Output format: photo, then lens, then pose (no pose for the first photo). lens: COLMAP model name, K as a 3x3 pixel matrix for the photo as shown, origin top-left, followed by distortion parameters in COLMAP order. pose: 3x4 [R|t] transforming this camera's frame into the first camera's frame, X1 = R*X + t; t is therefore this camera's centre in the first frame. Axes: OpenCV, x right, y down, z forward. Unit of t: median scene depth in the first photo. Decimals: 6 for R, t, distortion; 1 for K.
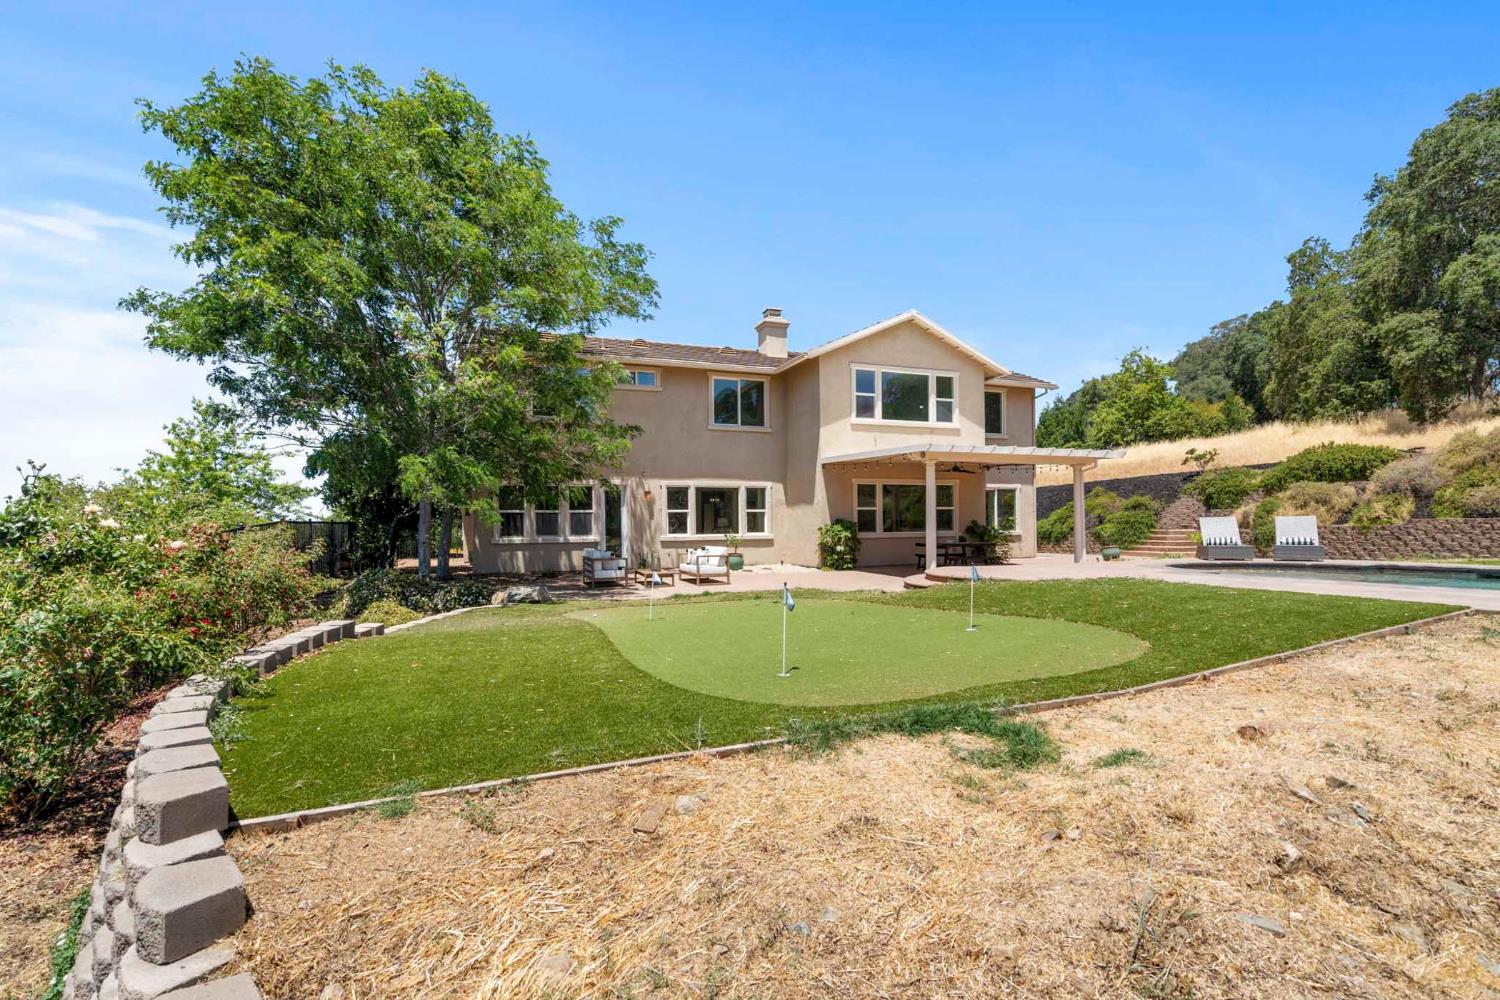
lens RADIAL K [[720.6, 0, 750.8], [0, 720.6, 512.1], [0, 0, 1]] dist [-0.002339, -0.000453]
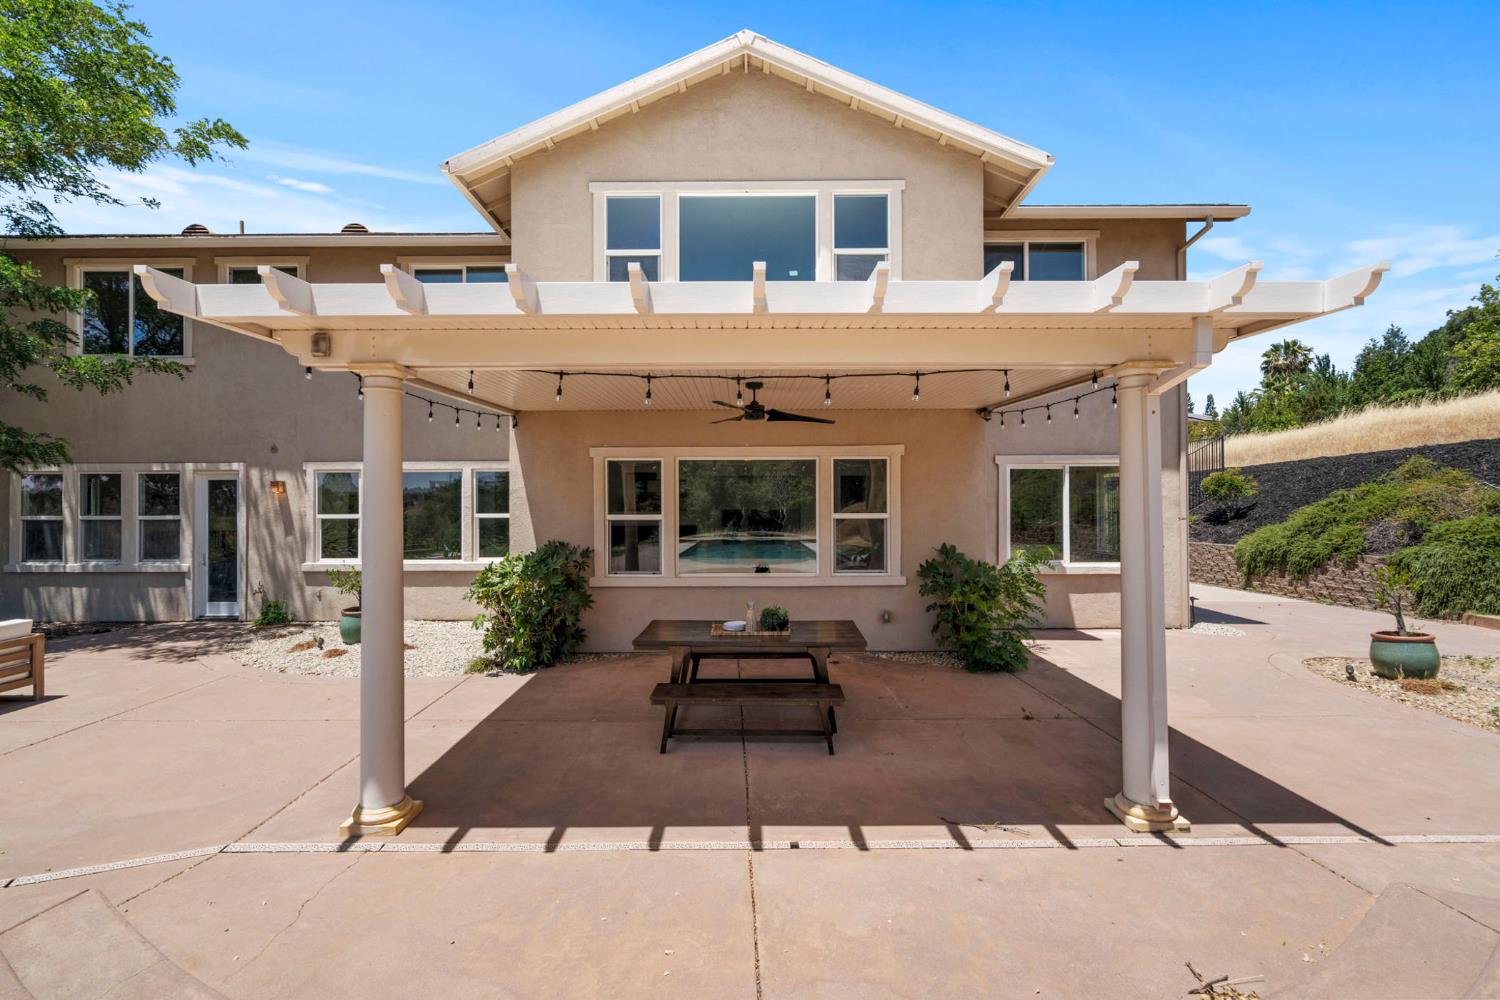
lens RADIAL K [[652.7, 0, 726.5], [0, 652.7, 499.0], [0, 0, 1]] dist [-0.006235, -0.000344]
pose [[0.913829, 0.002875, -0.406089, 0.357850], [0.001933, 0.999933, 0.011430, -0.019897], [0.406095, -0.011230, 0.913762, 0.642439]]
